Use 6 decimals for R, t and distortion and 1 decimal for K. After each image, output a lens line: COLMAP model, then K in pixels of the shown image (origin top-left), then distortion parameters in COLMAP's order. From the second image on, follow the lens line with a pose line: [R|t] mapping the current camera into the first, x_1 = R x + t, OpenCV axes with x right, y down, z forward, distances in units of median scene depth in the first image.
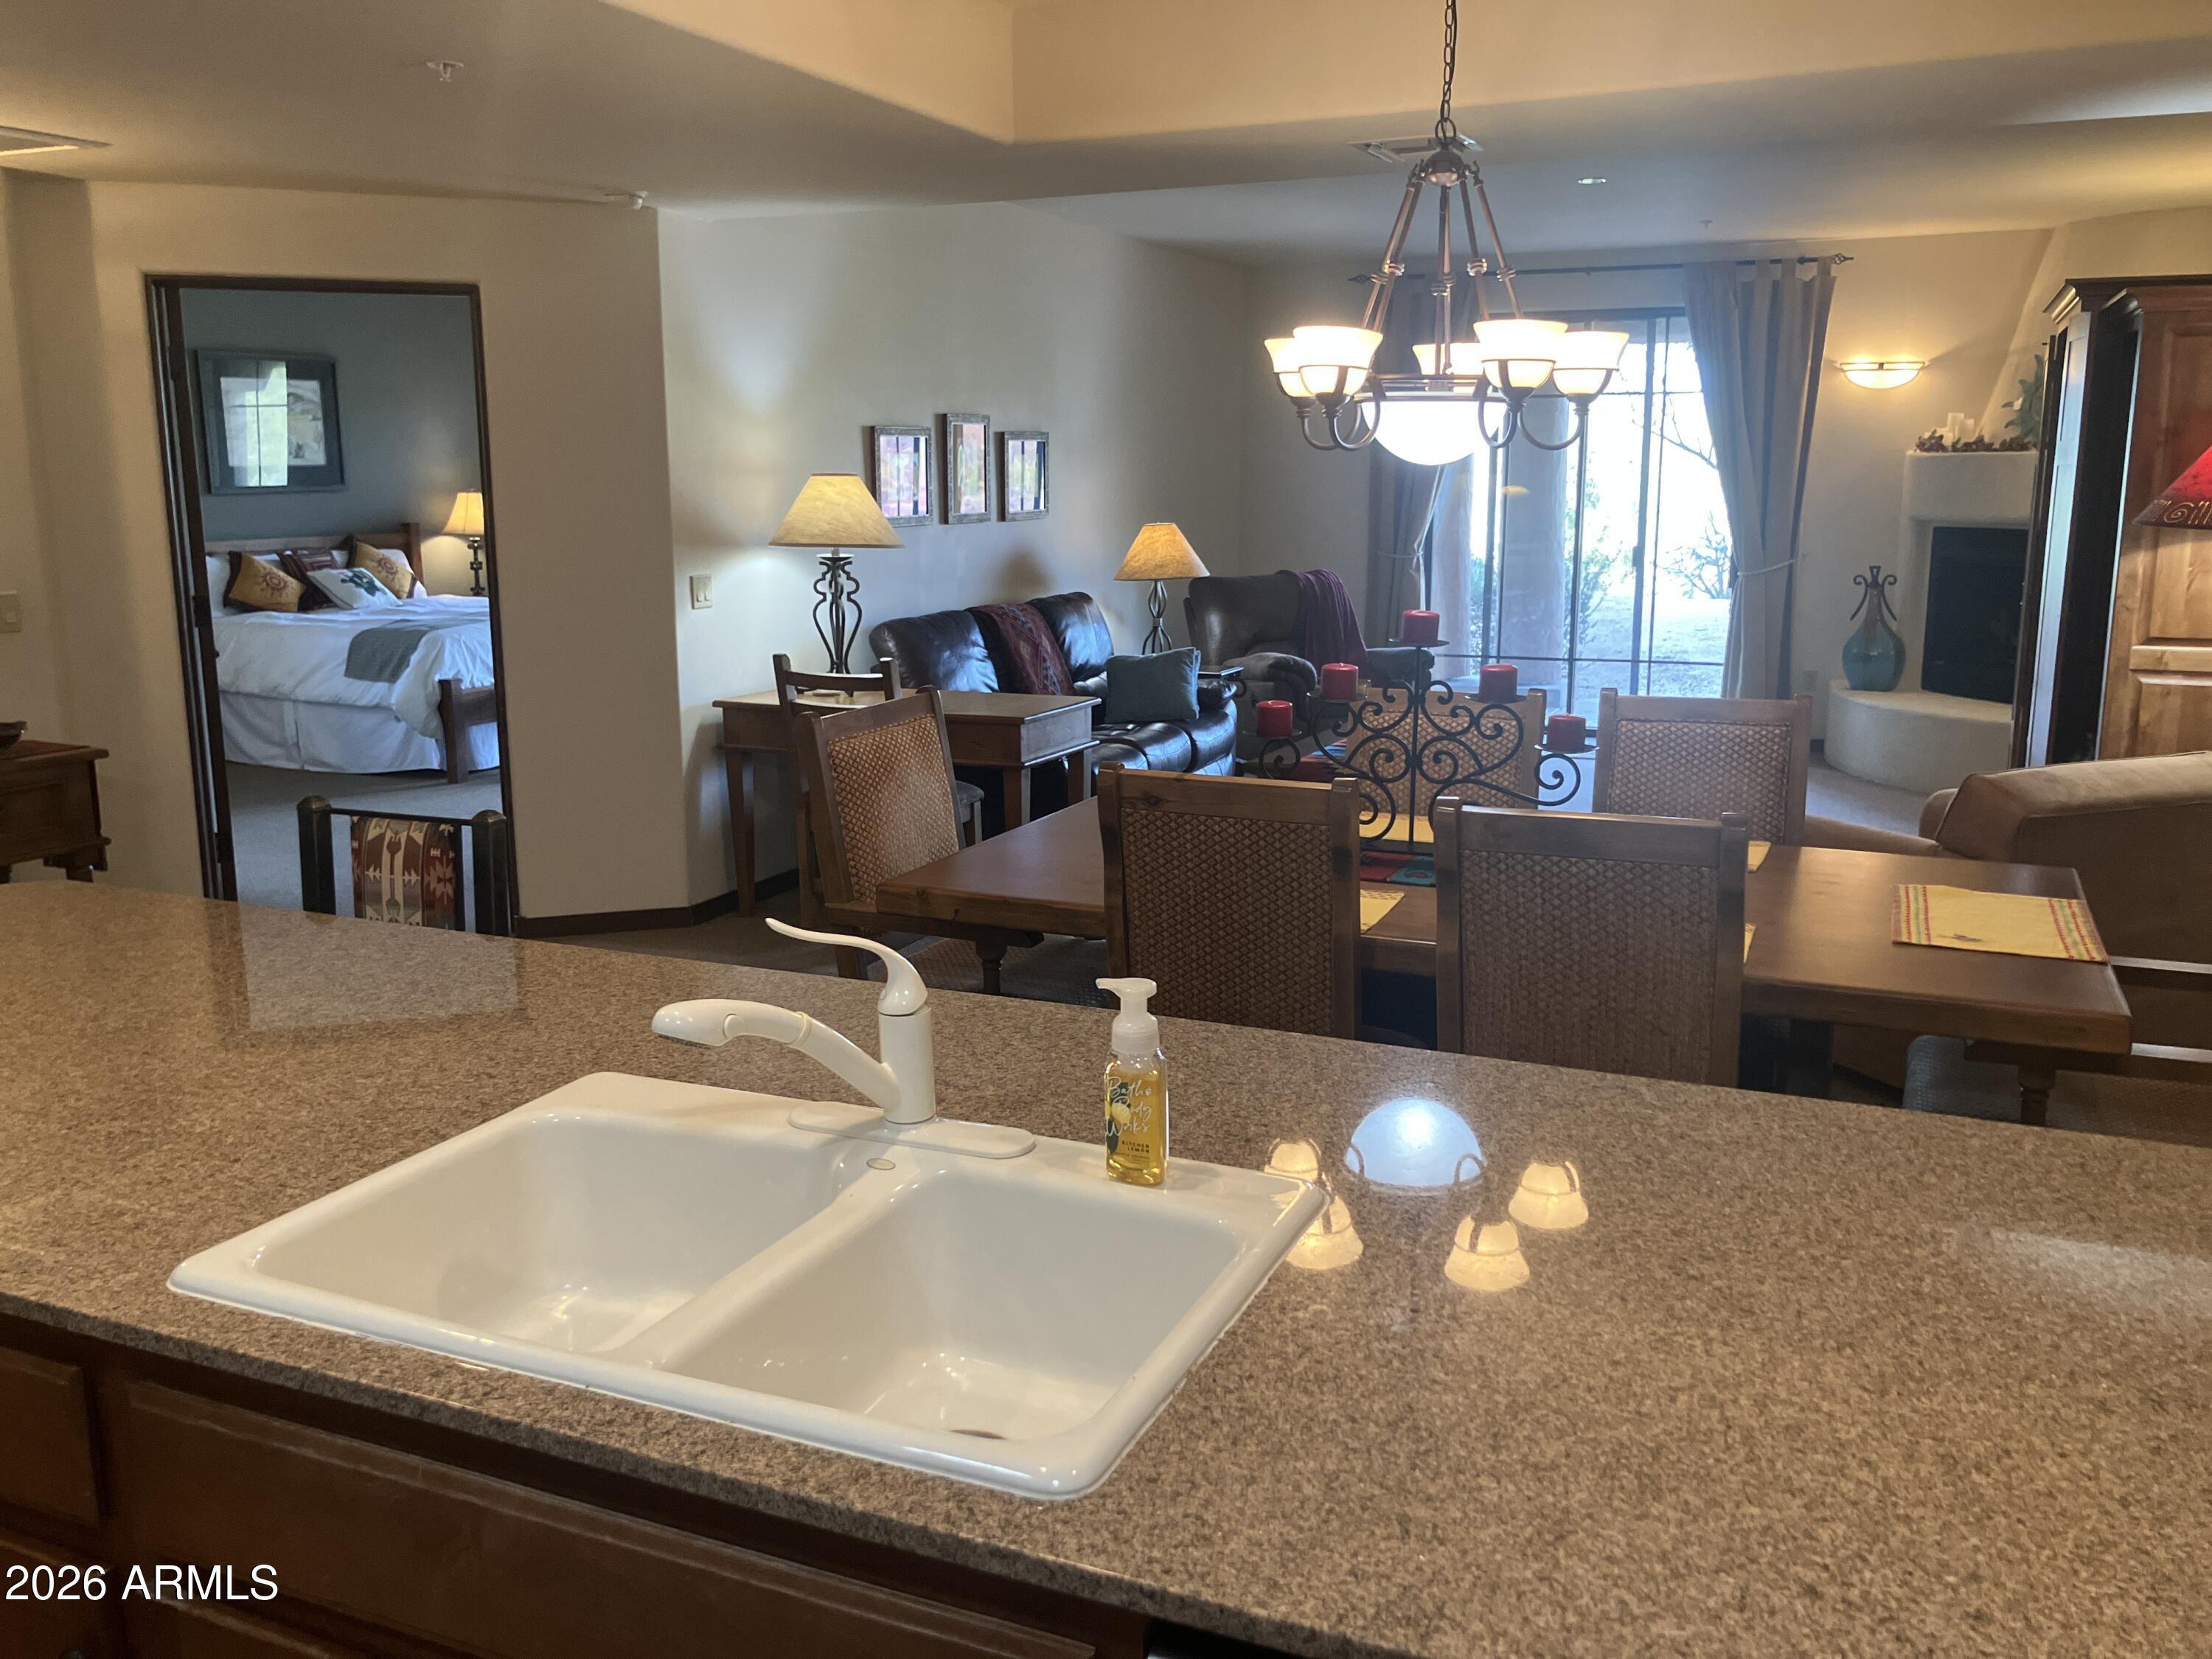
lens RADIAL K [[1800.9, 0, 1106.0], [0, 1800.9, 829.5], [0, 0, 1]] dist [0.086314, -0.191829]
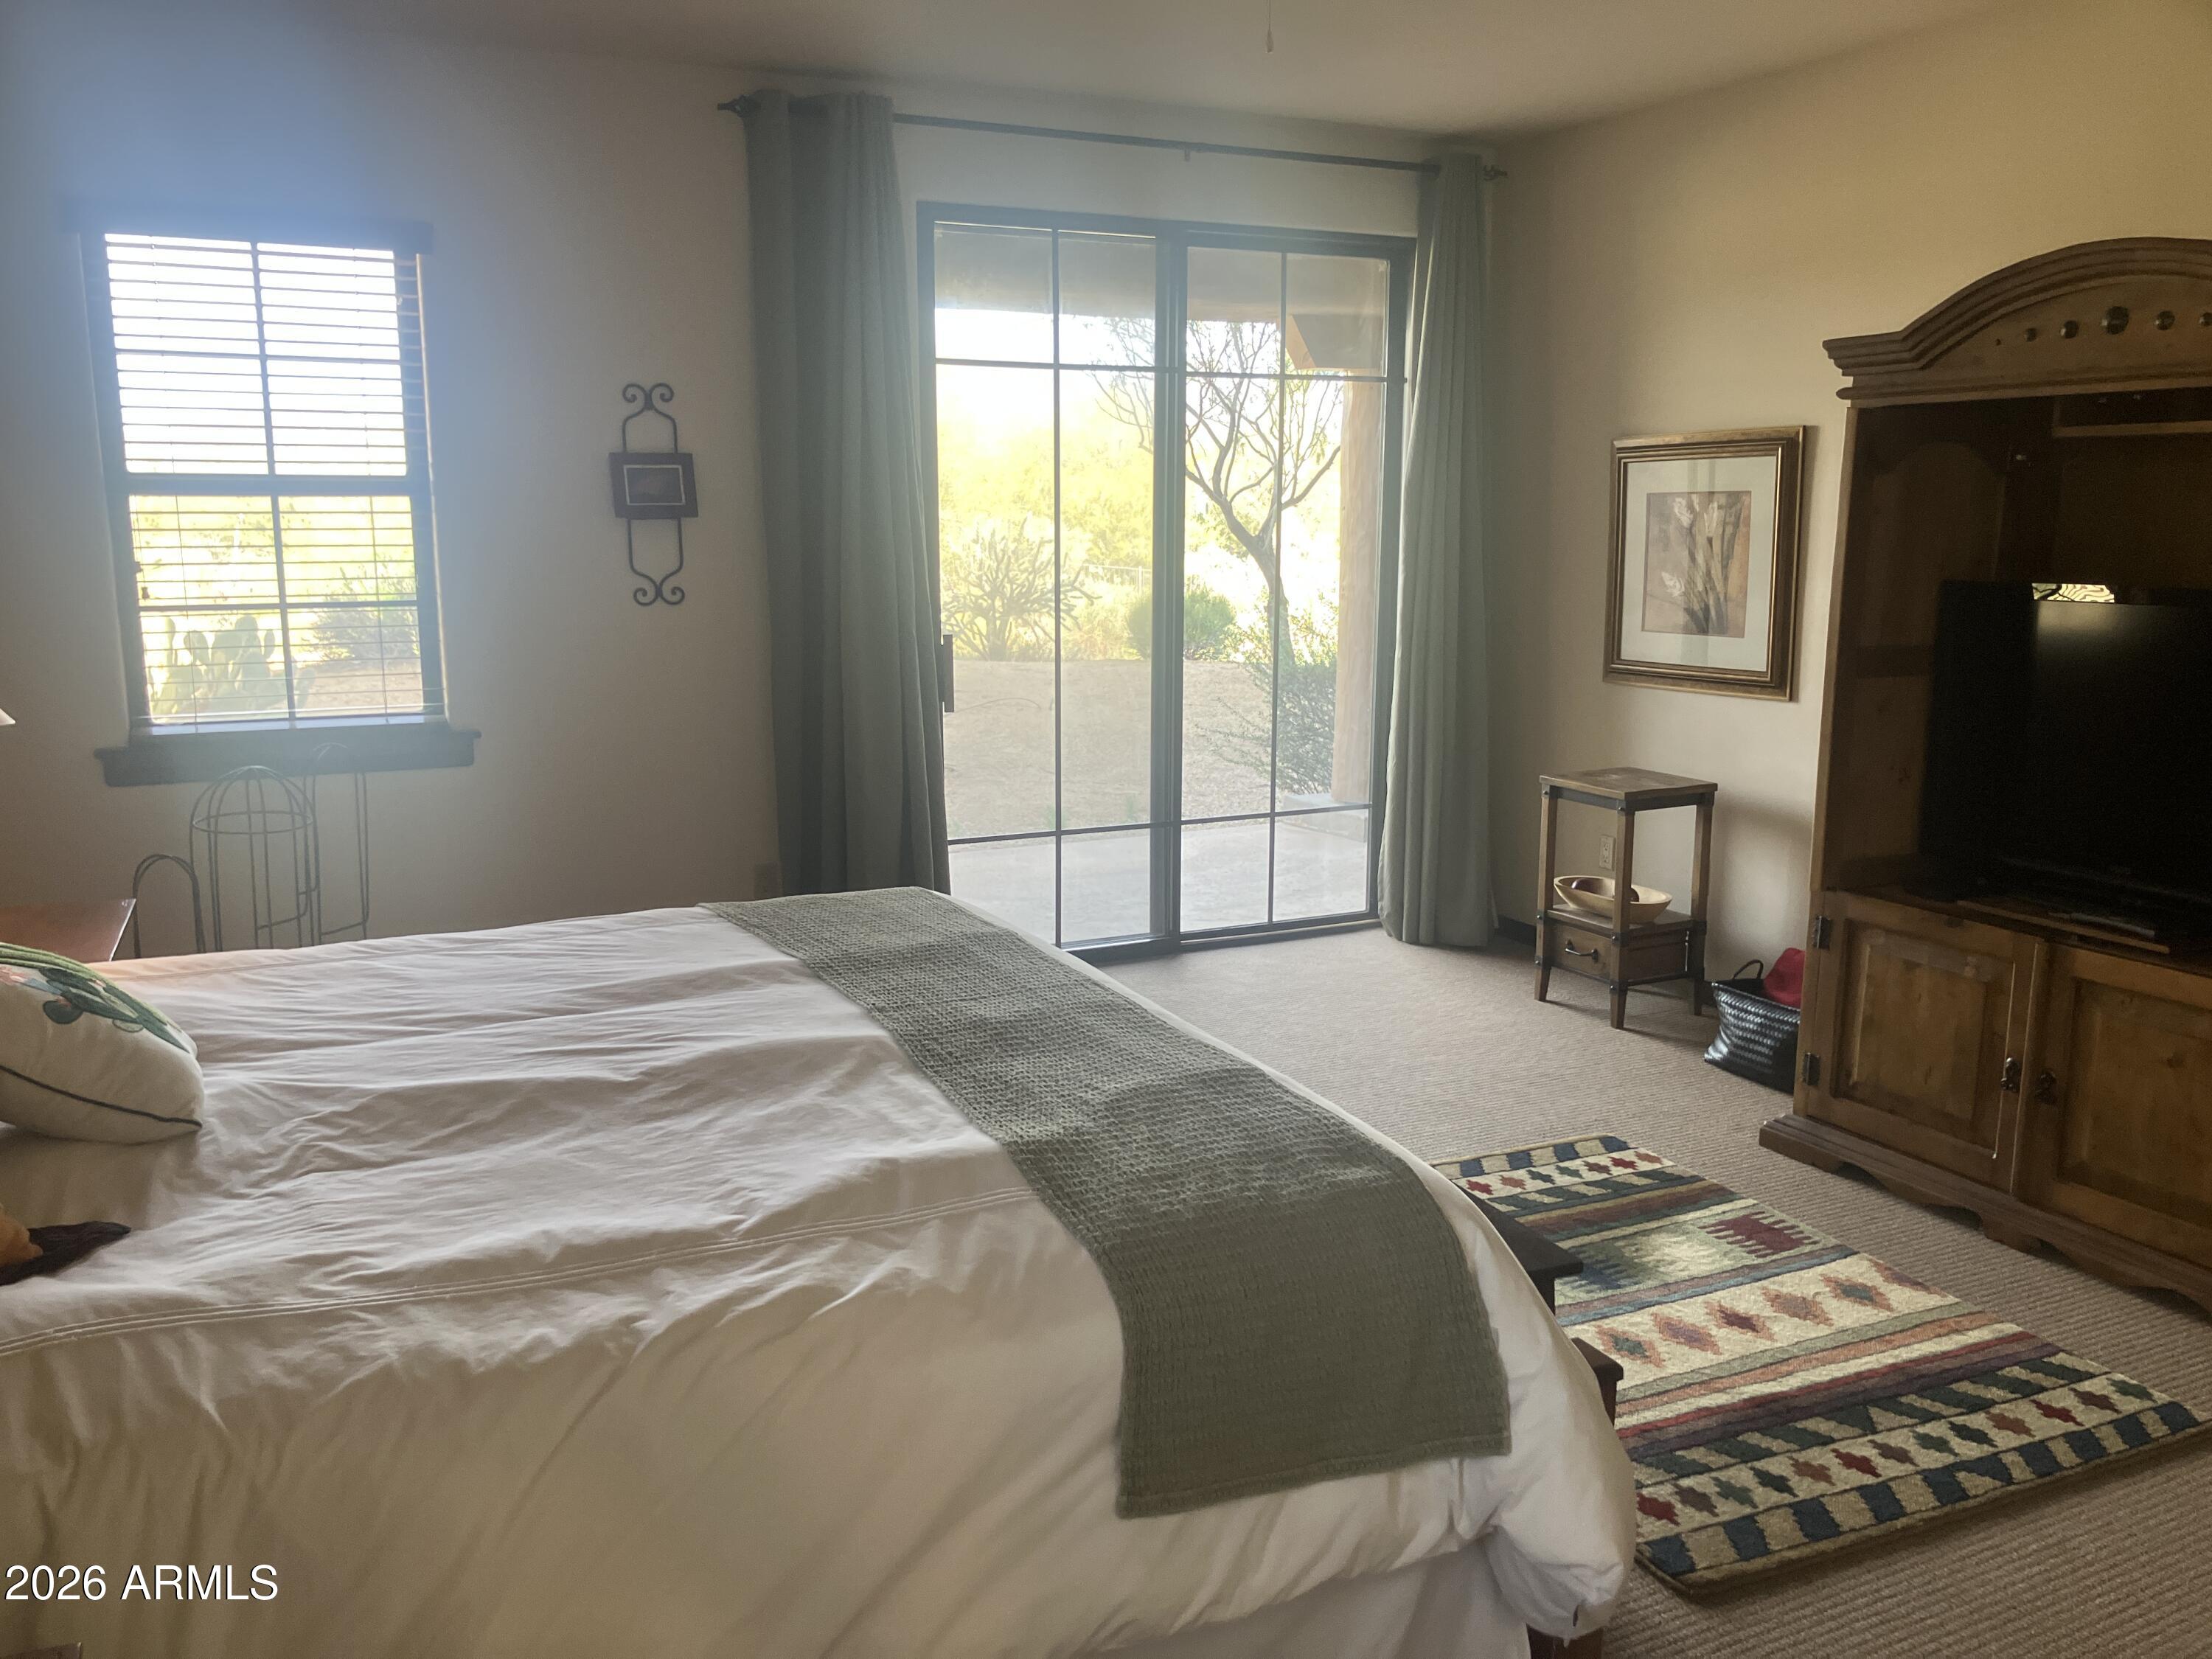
lens RADIAL K [[1853.0, 0, 1049.5], [0, 1853.0, 818.9], [0, 0, 1]] dist [0.007087, 0.012295]
pose [[0.654388, -0.132975, 0.744375, -0.502639], [0.151201, 0.987546, 0.043492, -0.151265], [-0.740887, 0.084089, 0.666344, 0.764395]]
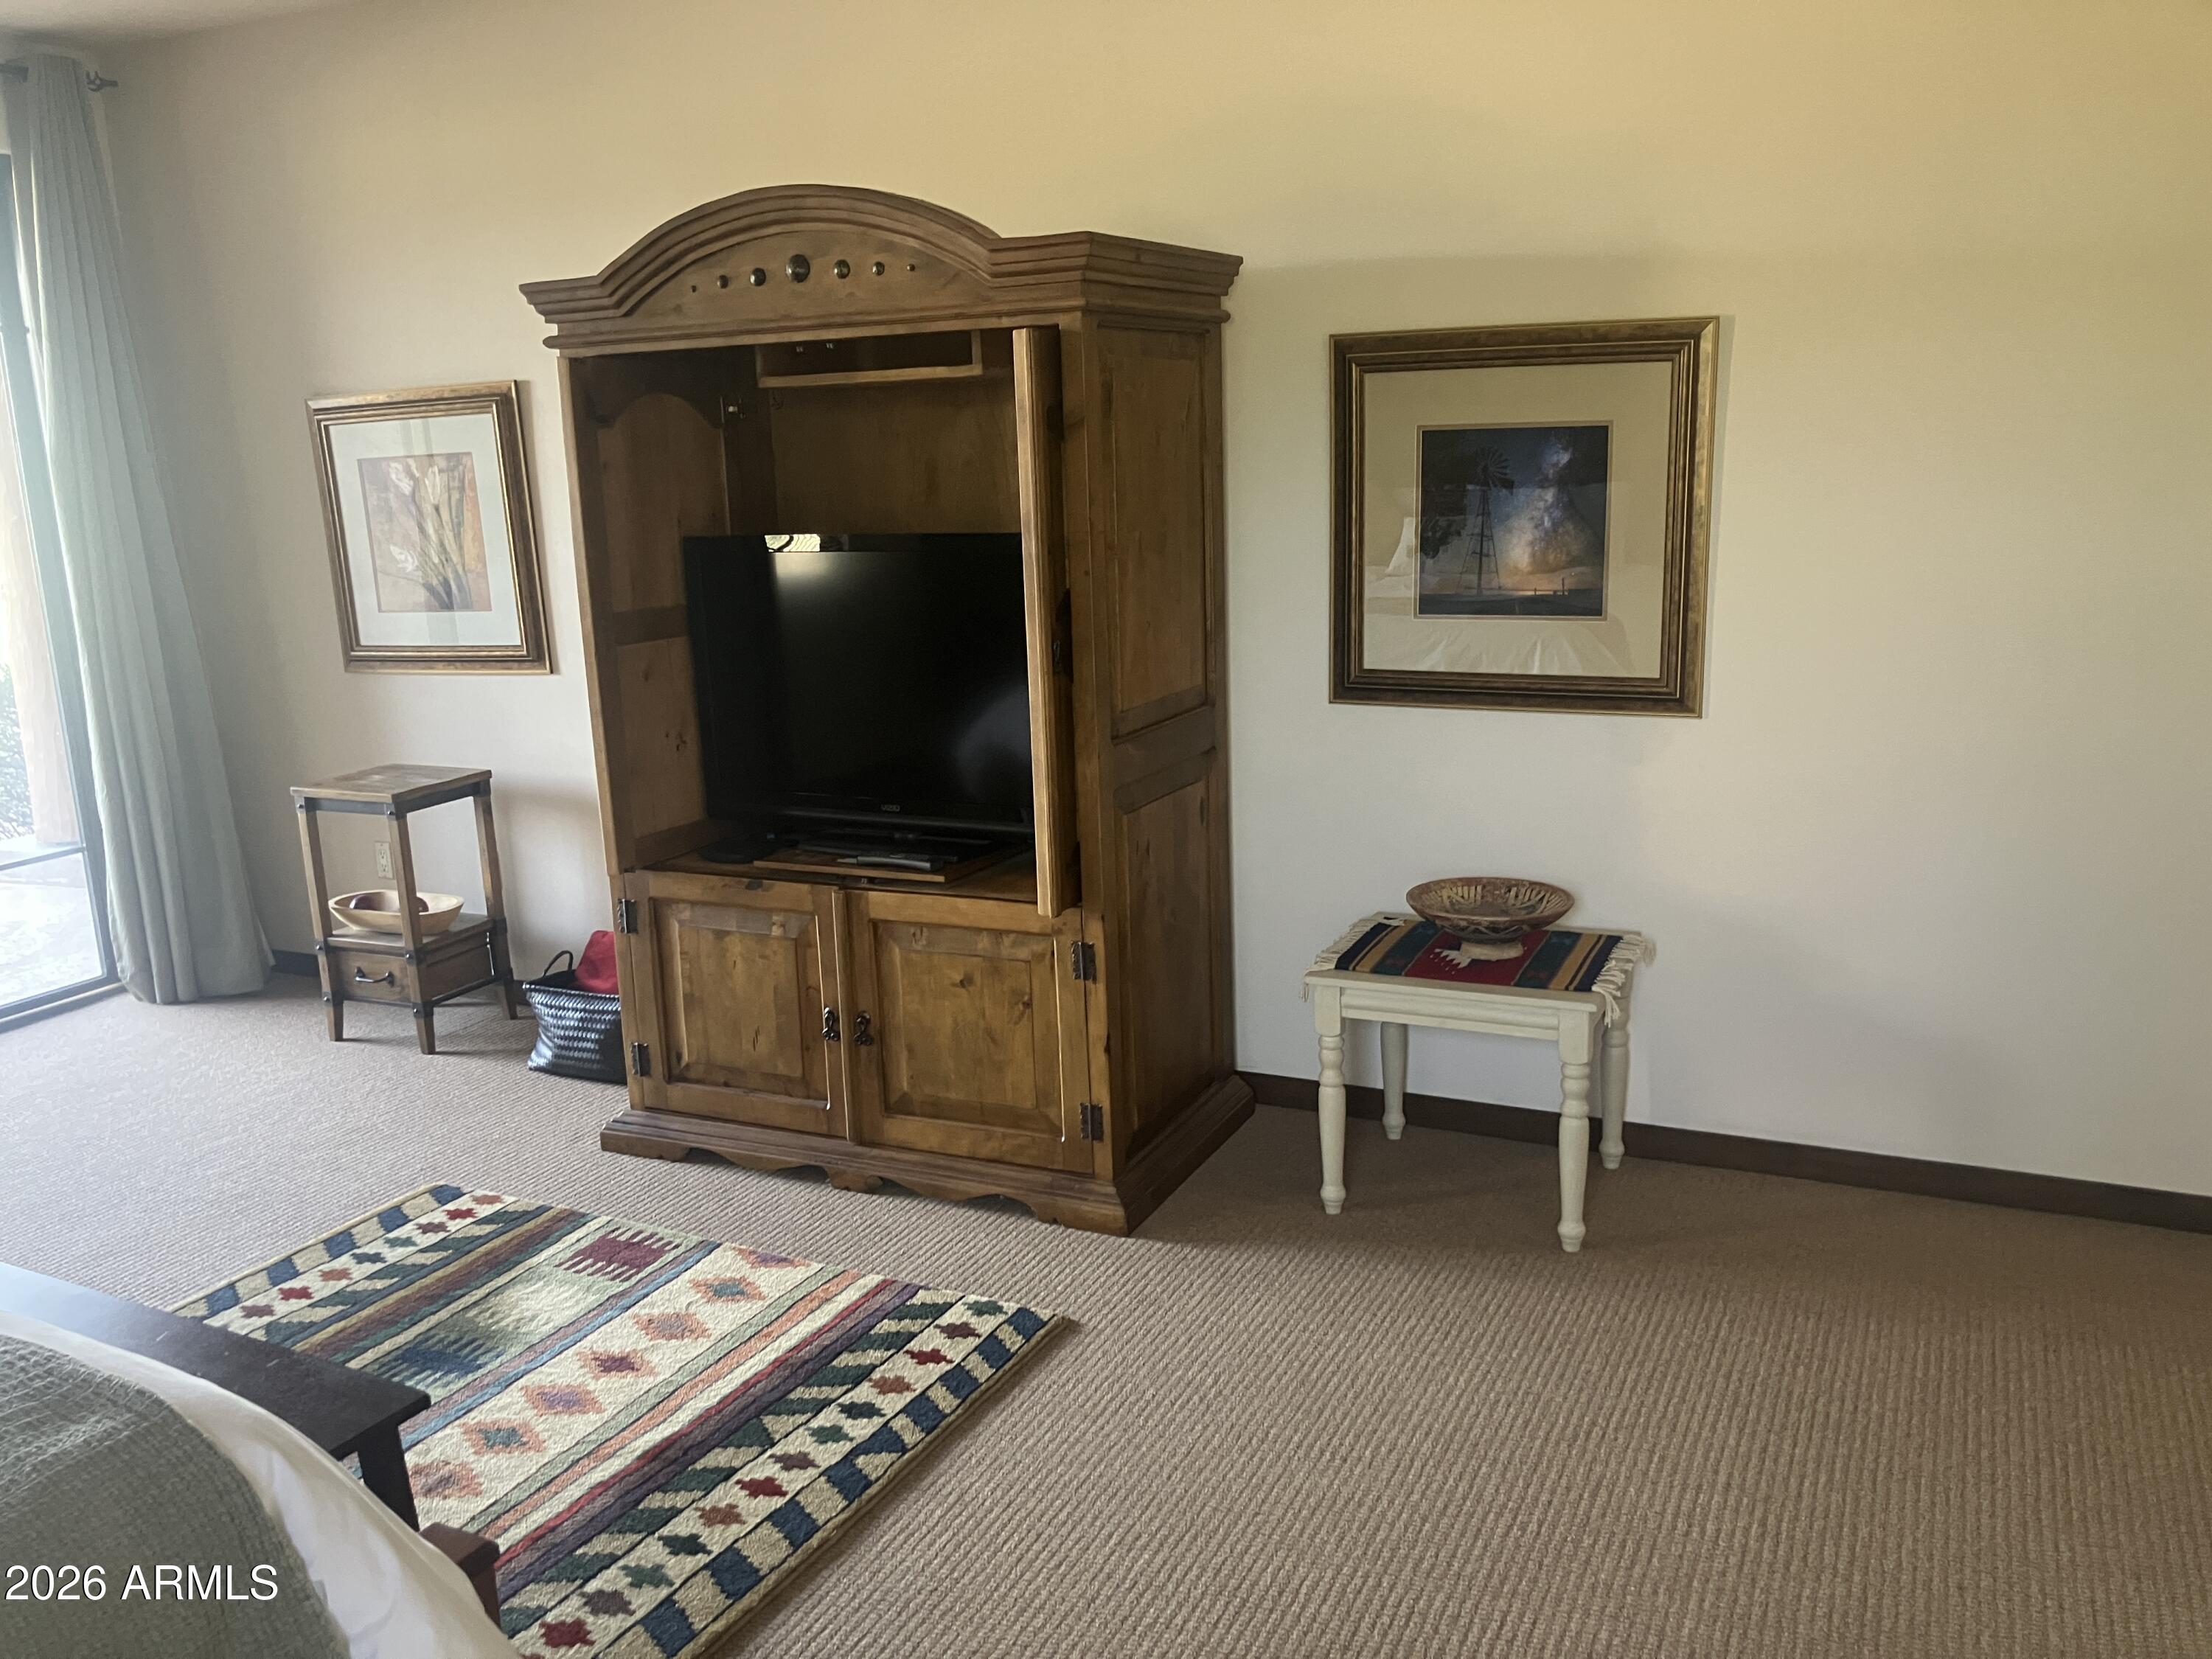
lens RADIAL K [[1800.9, 0, 1106.0], [0, 1800.9, 829.5], [0, 0, 1]] dist [0.086314, -0.191829]
pose [[0.027217, -0.214651, 0.976311, -0.461031], [0.234902, 0.950698, 0.202471, -0.153010], [-0.971638, 0.223827, 0.076297, 0.779903]]
